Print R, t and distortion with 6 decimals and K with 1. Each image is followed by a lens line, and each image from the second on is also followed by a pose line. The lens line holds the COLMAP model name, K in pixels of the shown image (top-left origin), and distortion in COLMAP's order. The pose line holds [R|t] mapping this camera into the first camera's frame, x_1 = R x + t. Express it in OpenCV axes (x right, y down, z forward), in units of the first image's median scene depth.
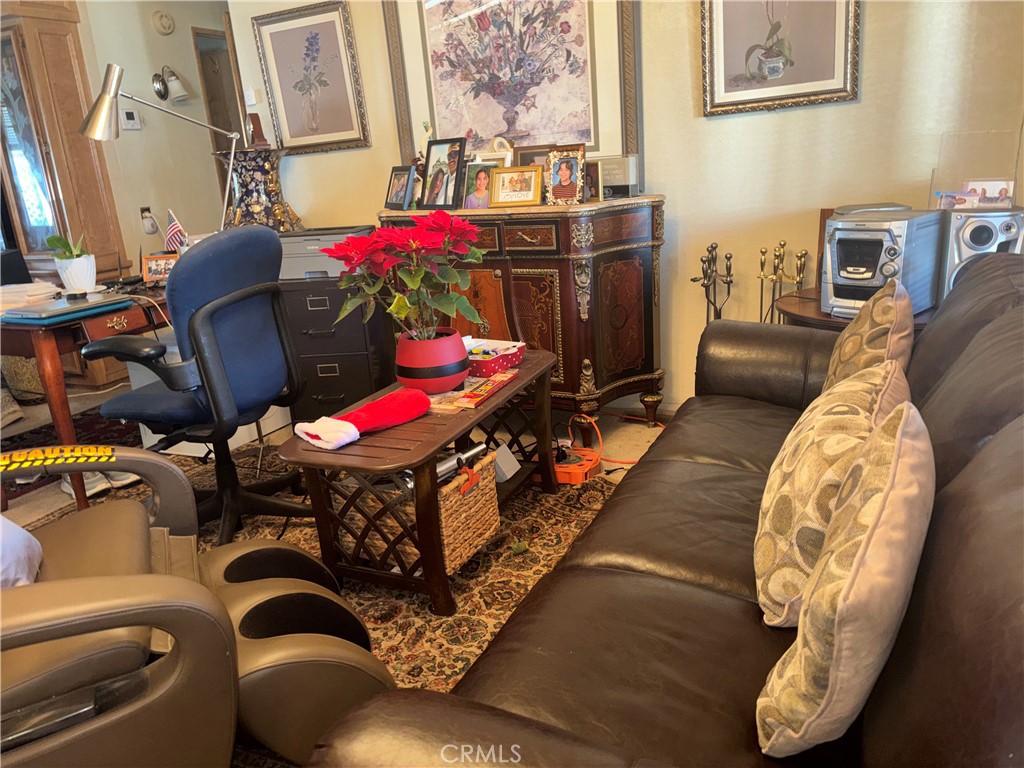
lens RADIAL K [[782.8, 0, 513.7], [0, 782.8, 381.2], [0, 0, 1]] dist [0.025567, -0.002703]
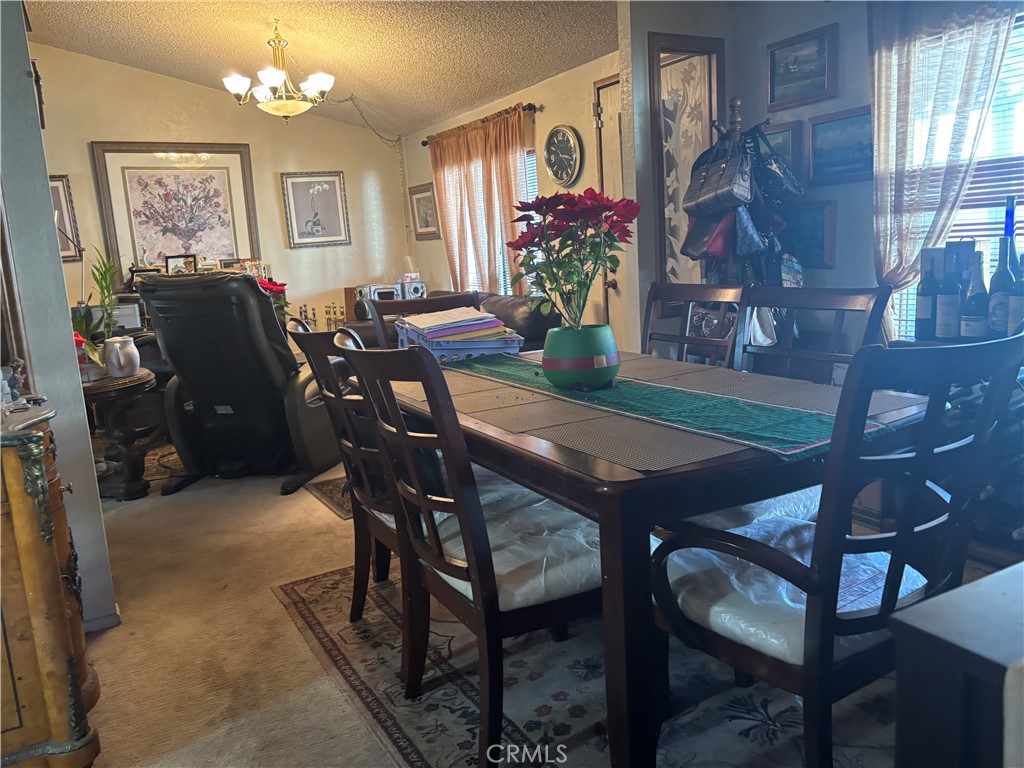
lens RADIAL K [[782.8, 0, 510.9], [0, 782.8, 382.6], [0, 0, 1]] dist [0.025567, -0.002703]
pose [[0.588499, -0.109891, 0.800995, -1.144770], [0.242585, 0.969073, -0.045280, 0.266784], [-0.771246, 0.220957, 0.596957, -0.683904]]
